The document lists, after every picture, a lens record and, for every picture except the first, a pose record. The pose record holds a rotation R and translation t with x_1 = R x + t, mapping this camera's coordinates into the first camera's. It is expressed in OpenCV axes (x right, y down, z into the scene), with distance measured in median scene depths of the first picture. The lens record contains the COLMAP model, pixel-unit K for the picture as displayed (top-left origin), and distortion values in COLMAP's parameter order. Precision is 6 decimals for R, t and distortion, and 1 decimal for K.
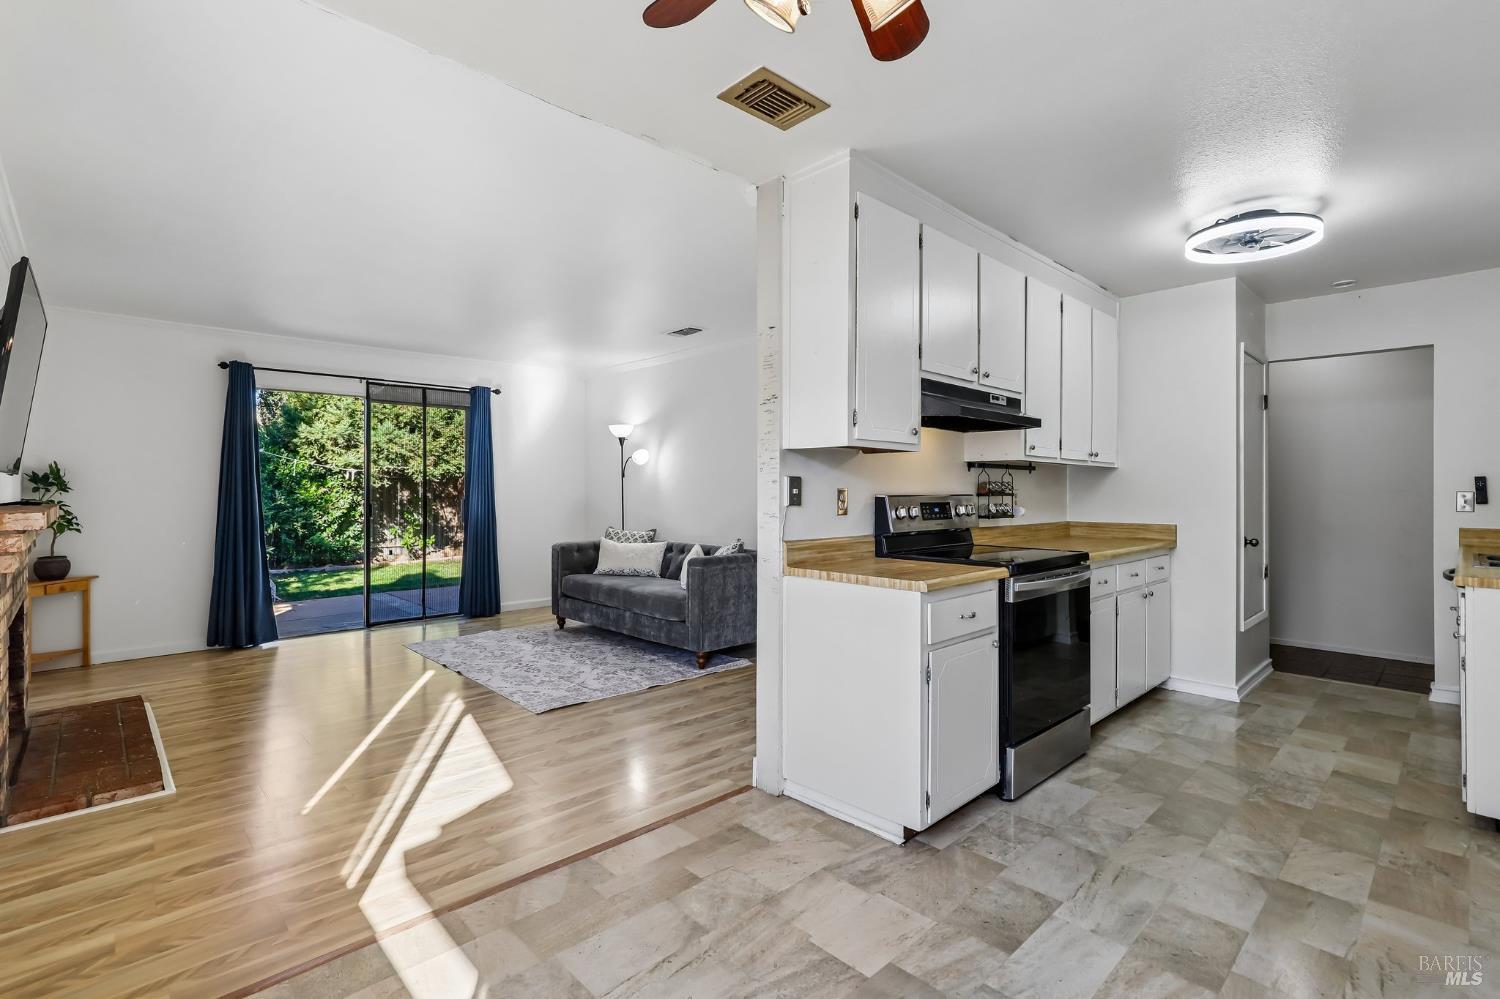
lens RADIAL K [[694.9, 0, 753.4], [0, 694.9, 488.6], [0, 0, 1]] dist [-0.001852, 0.000400]
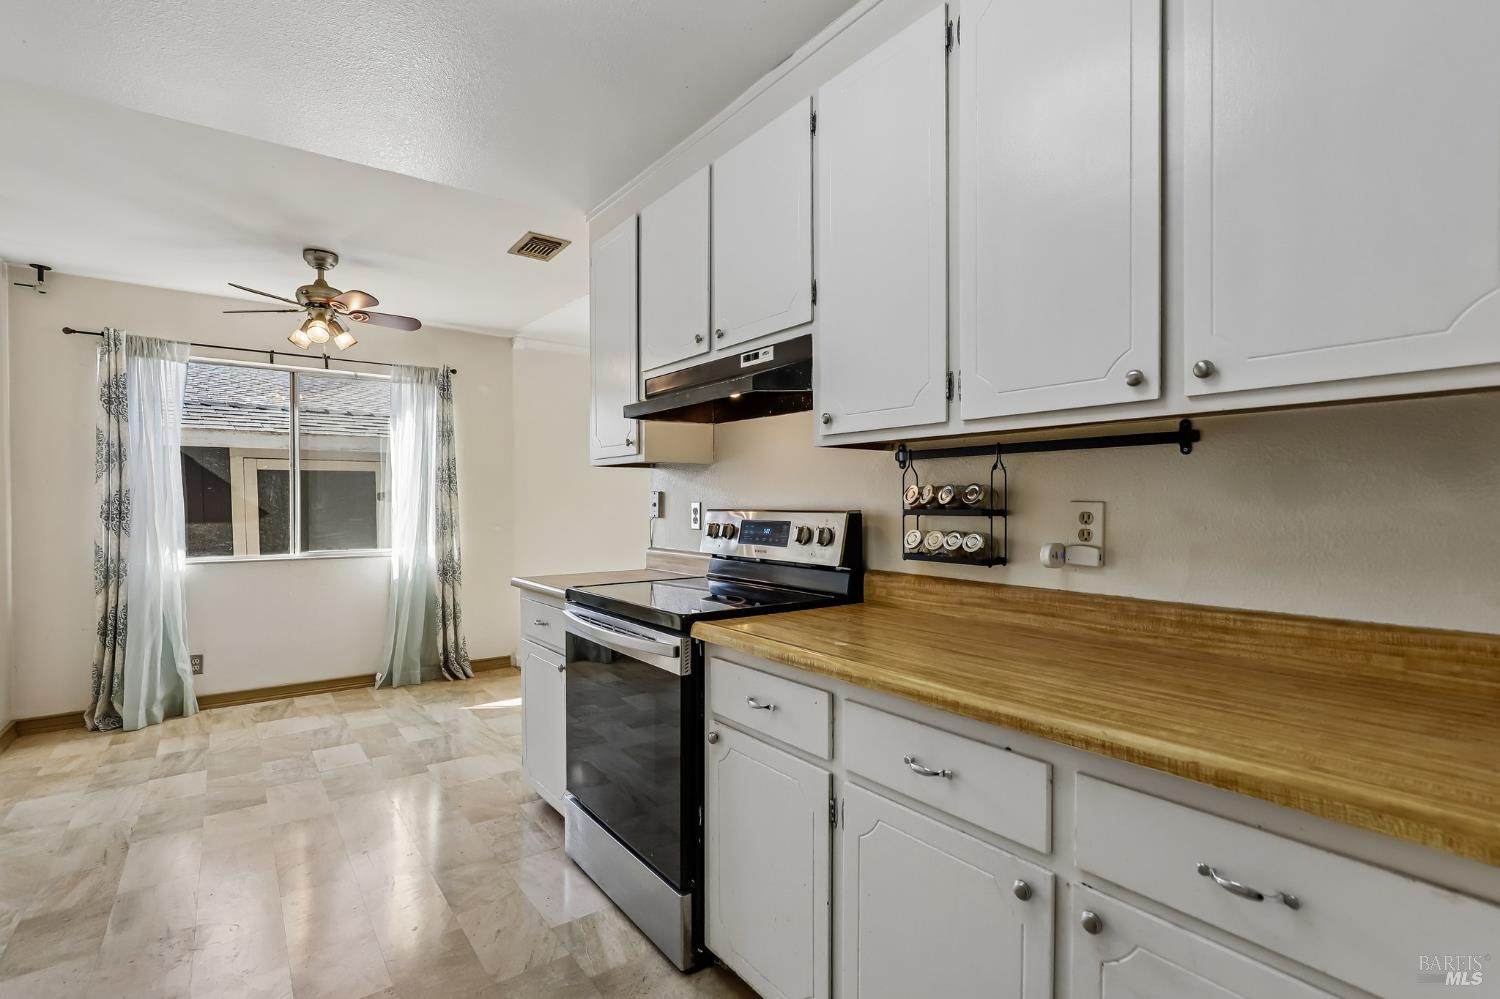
lens RADIAL K [[719.2, 0, 747.4], [0, 719.2, 511.9], [0, 0, 1]] dist [-0.001083, -0.000096]
pose [[-0.133848, 0.010996, -0.990941, 0.936787], [0.003172, 0.999938, 0.010667, 0.002918], [0.990997, -0.001715, -0.133874, 1.017376]]
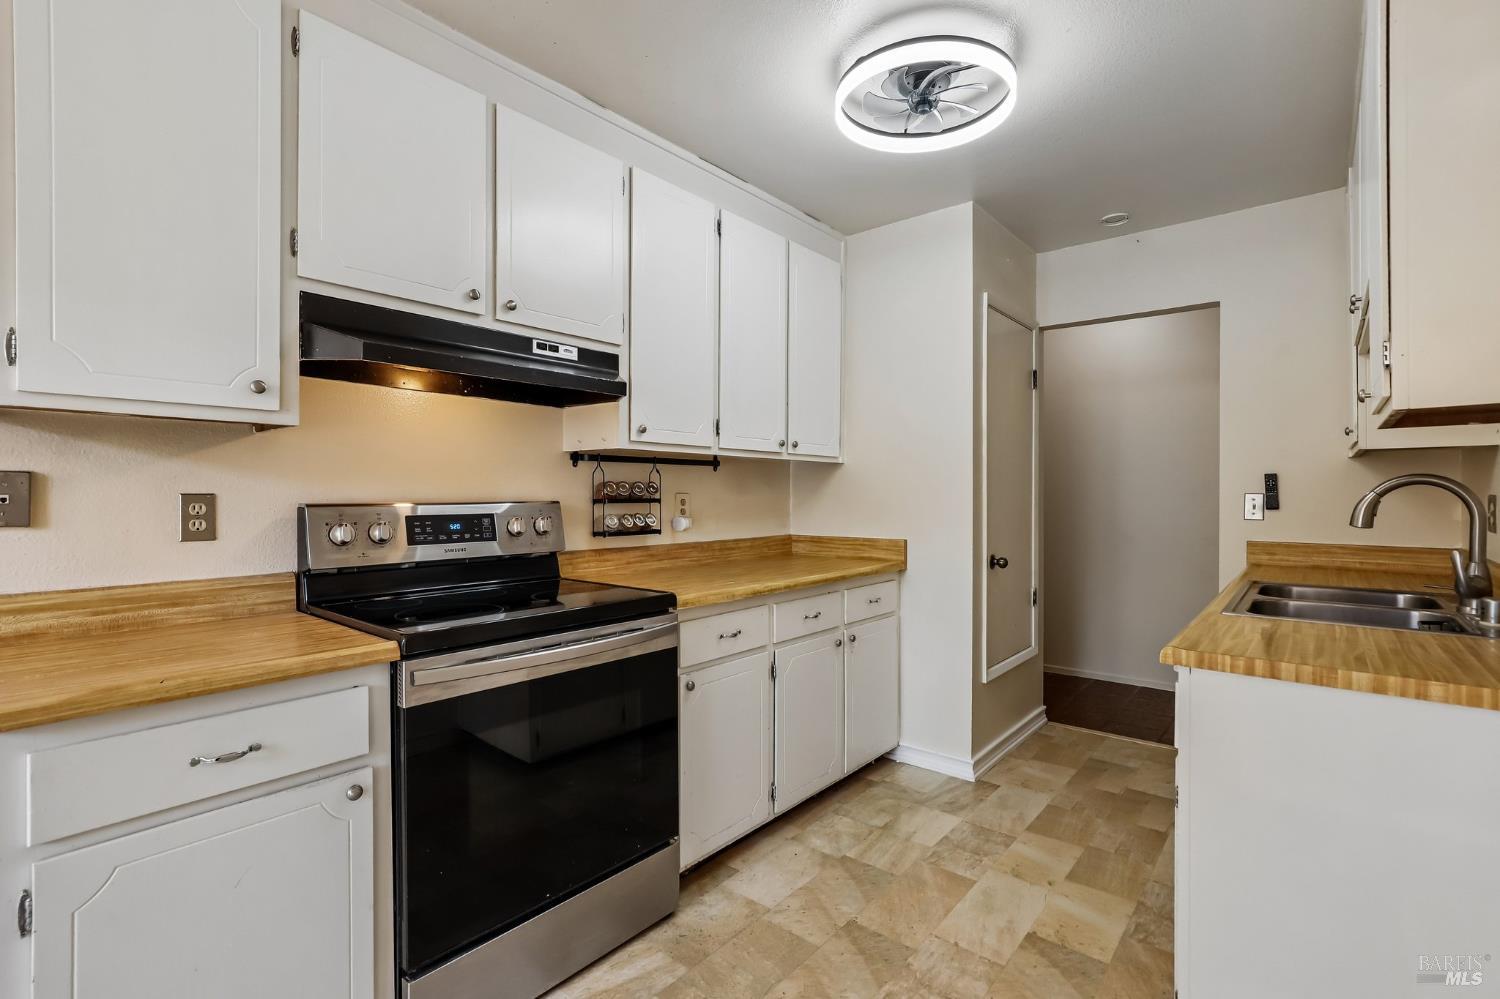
lens RADIAL K [[693.1, 0, 750.0], [0, 693.1, 499.5], [0, 0, 1]] dist [-0.000863, -0.000162]
pose [[0.994143, -0.006467, 0.107877, 0.432819], [0.005396, 0.999933, 0.010221, 0.001046], [-0.107936, -0.009579, 0.994112, 0.336515]]
